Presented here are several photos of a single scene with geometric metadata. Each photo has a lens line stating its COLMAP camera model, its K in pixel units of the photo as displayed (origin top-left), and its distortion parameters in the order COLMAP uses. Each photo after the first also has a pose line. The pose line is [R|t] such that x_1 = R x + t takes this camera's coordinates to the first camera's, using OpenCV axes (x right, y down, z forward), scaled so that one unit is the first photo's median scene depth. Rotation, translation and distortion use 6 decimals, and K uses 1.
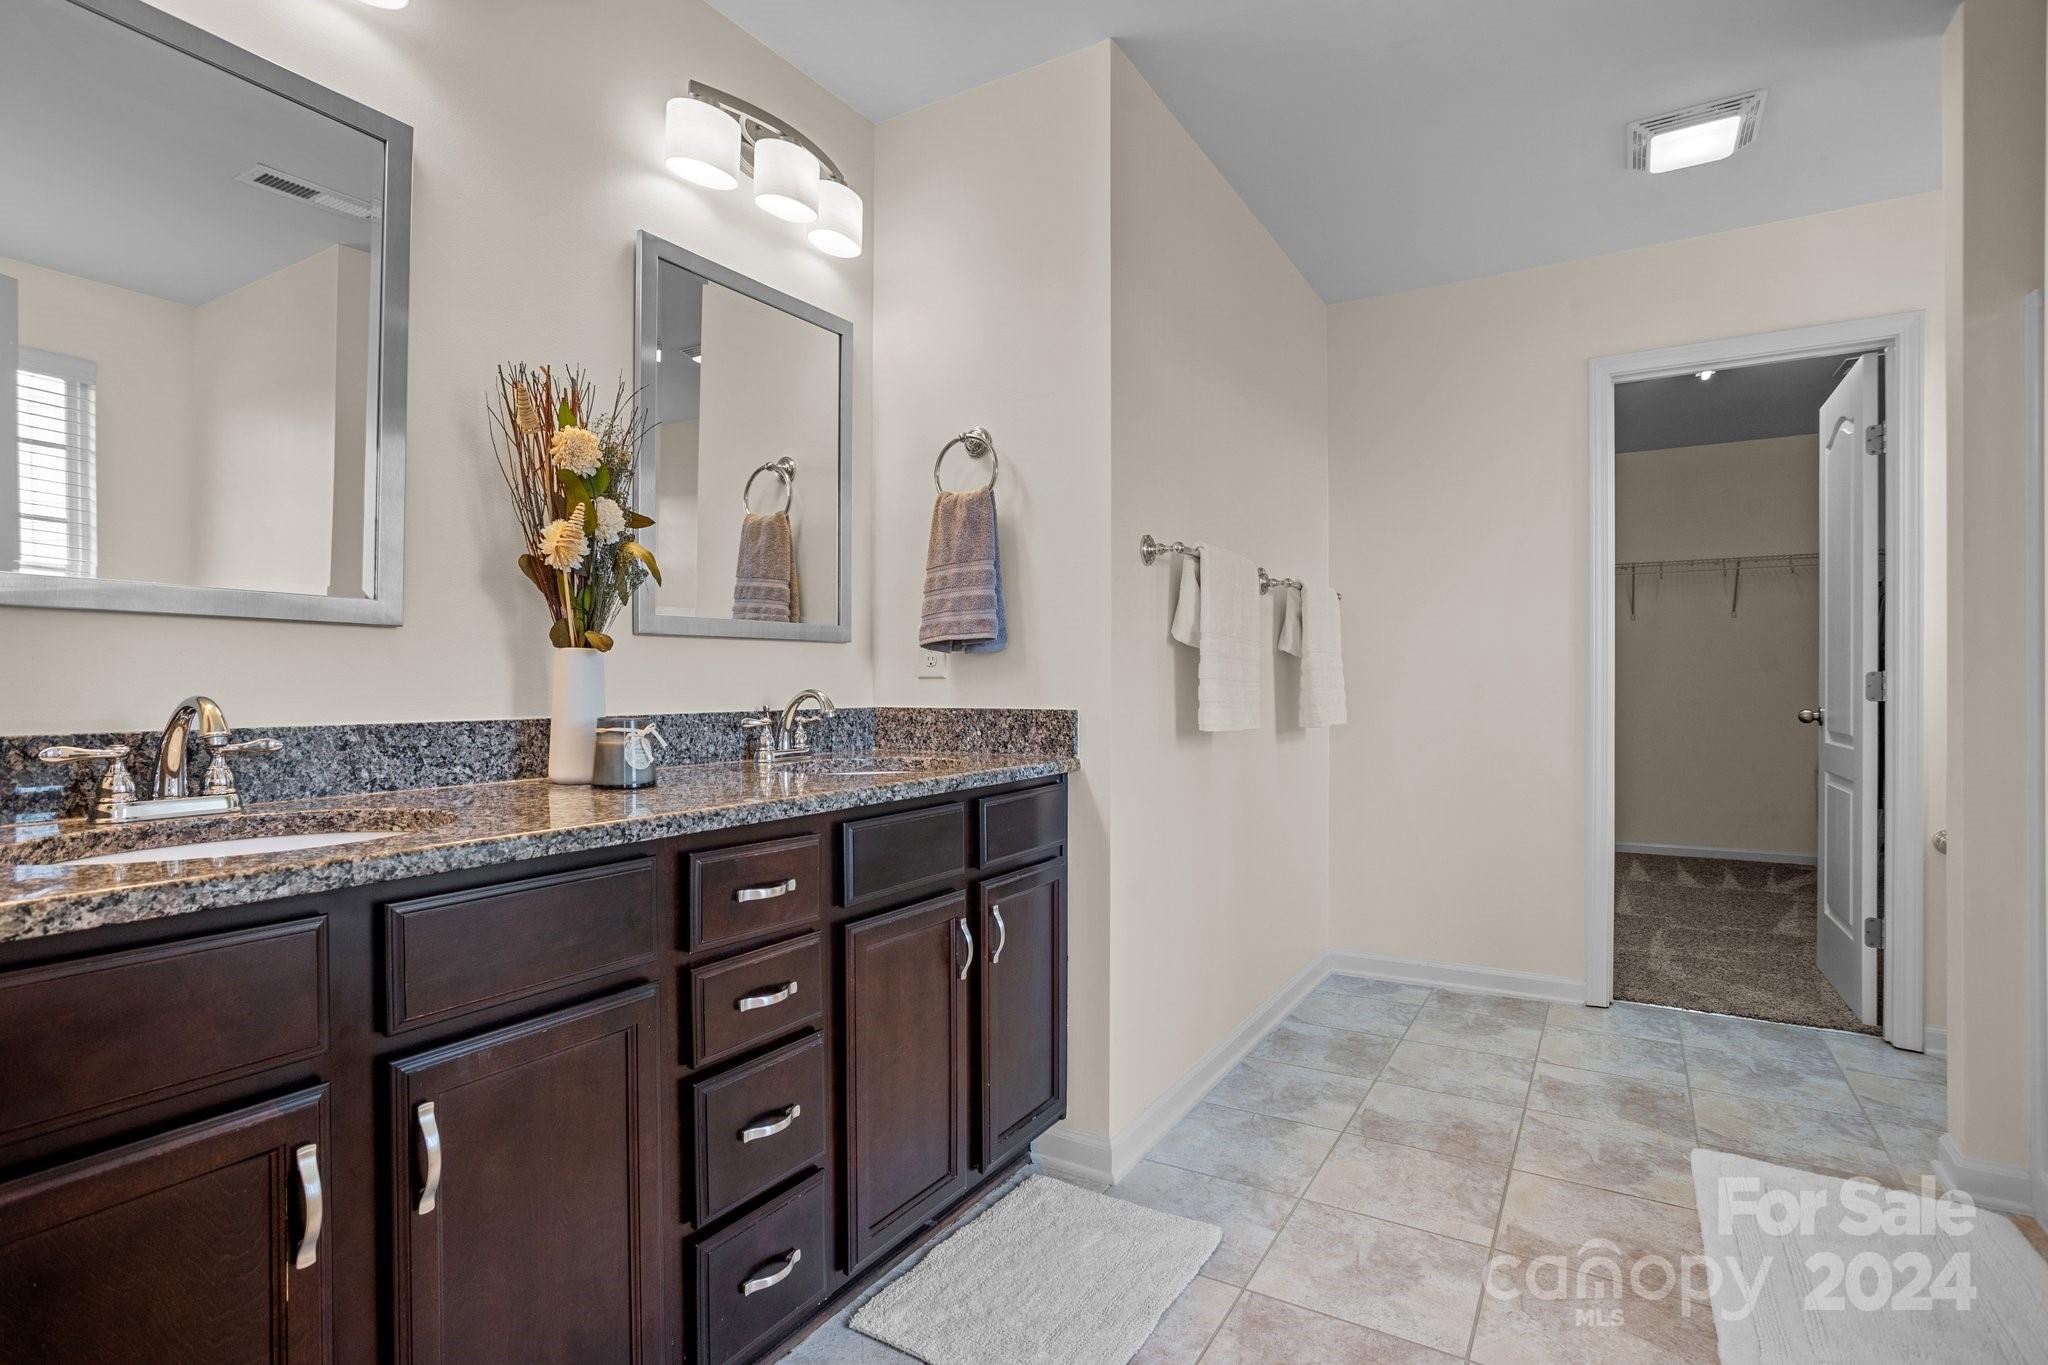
lens RADIAL K [[1012.1, 0, 1020.8], [0, 1012.1, 683.0], [0, 0, 1]] dist [0.000838, 0.000341]
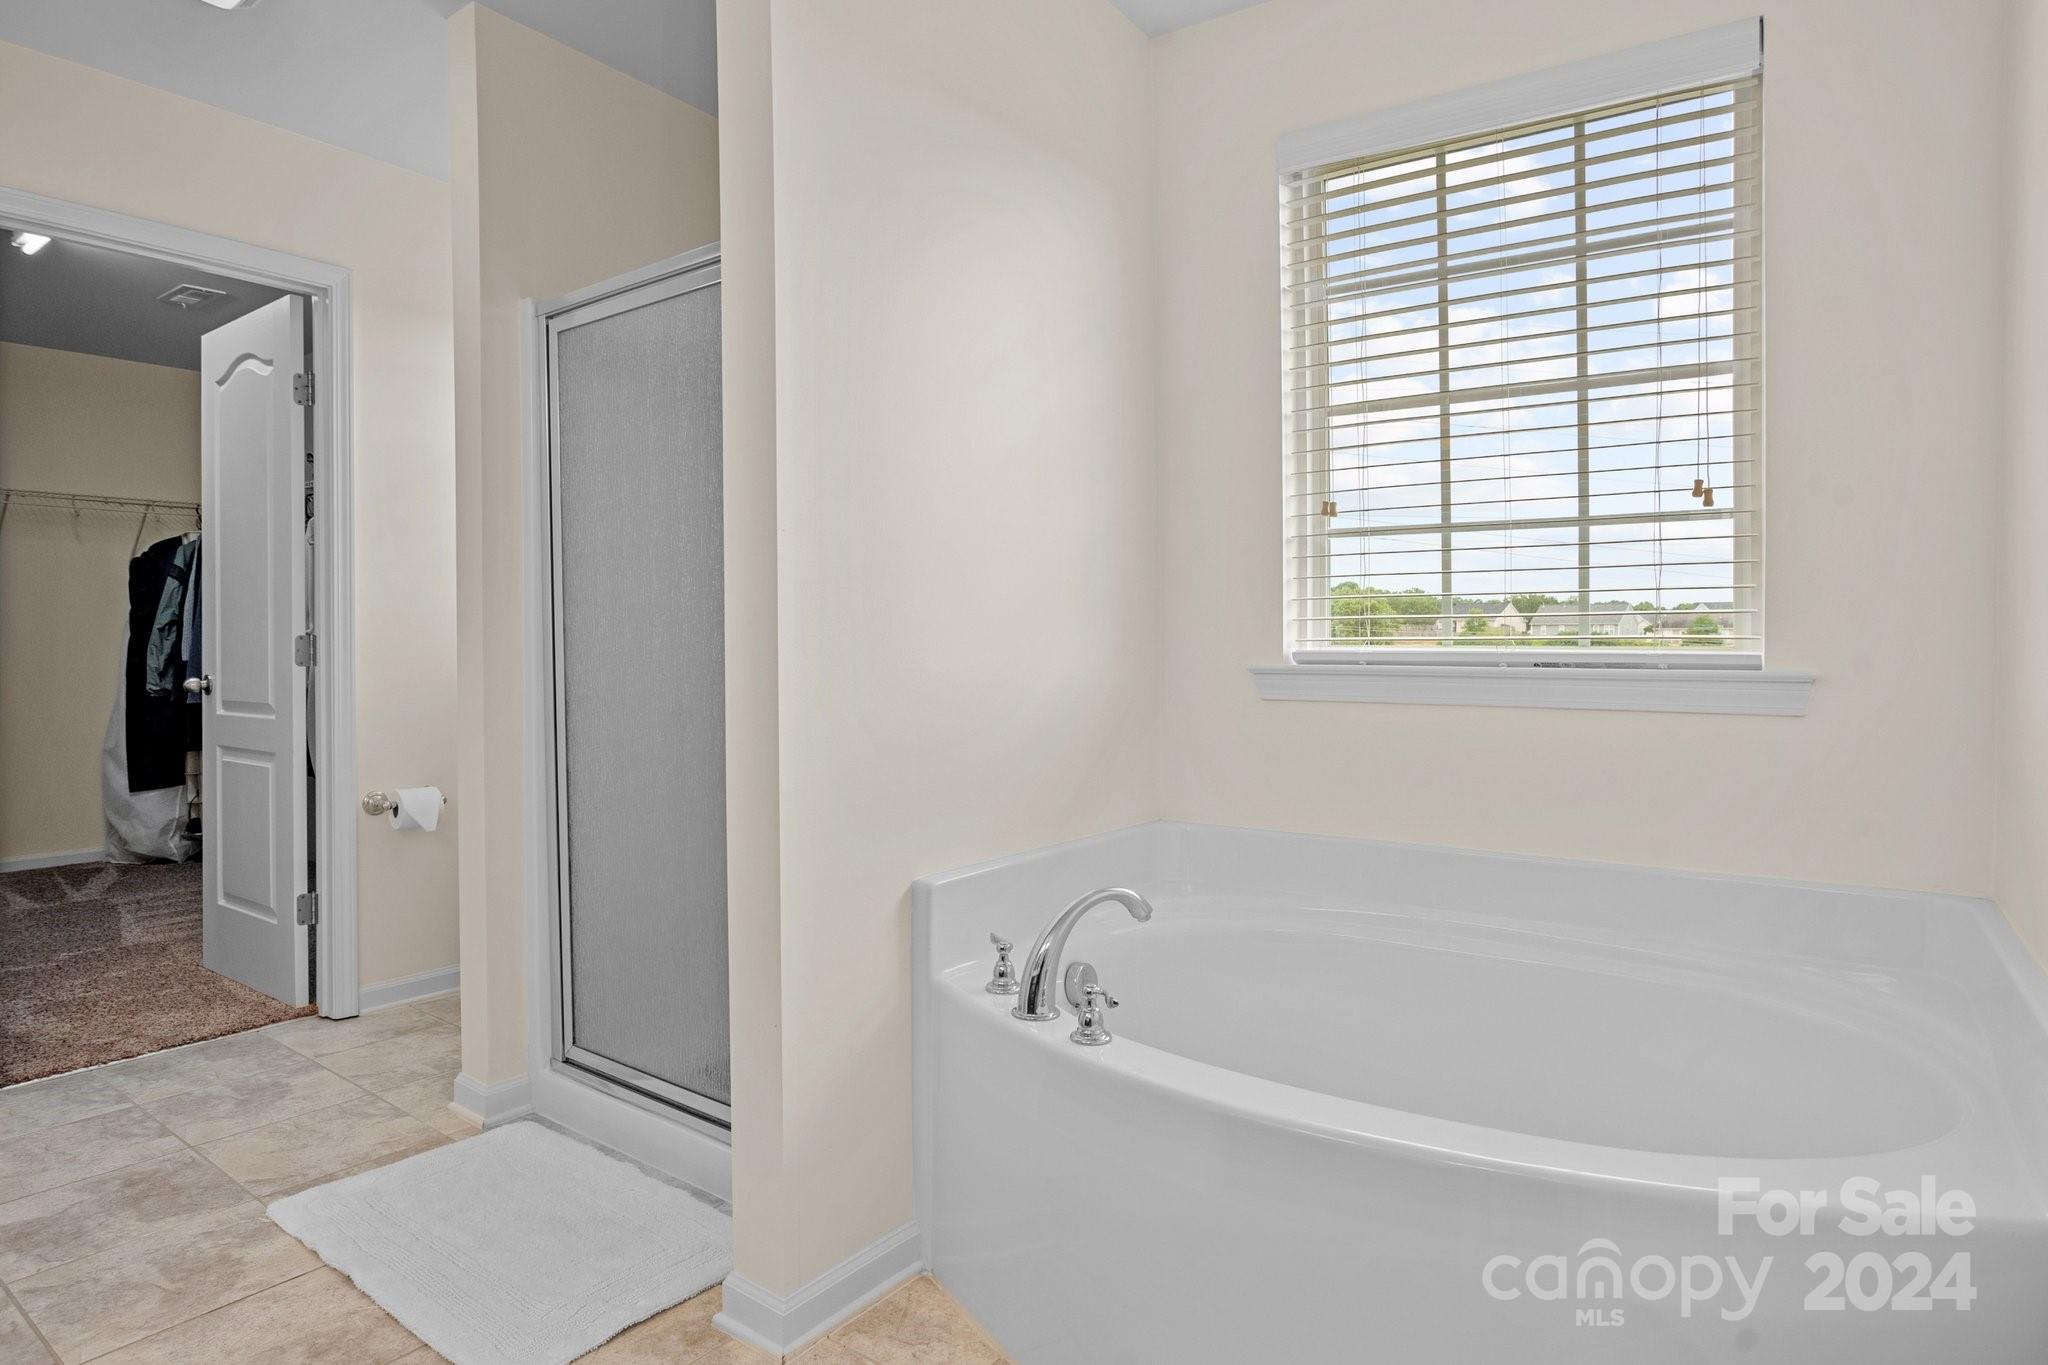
lens RADIAL K [[1122.6, 0, 1021.7], [0, 1122.6, 674.4], [0, 0, 1]] dist [-0.003690, 0.000240]
pose [[0.097518, -0.018827, 0.995056, -0.142271], [-0.000048, 0.999821, 0.018922, 0.006412], [-0.995234, -0.001893, 0.097499, 0.238903]]
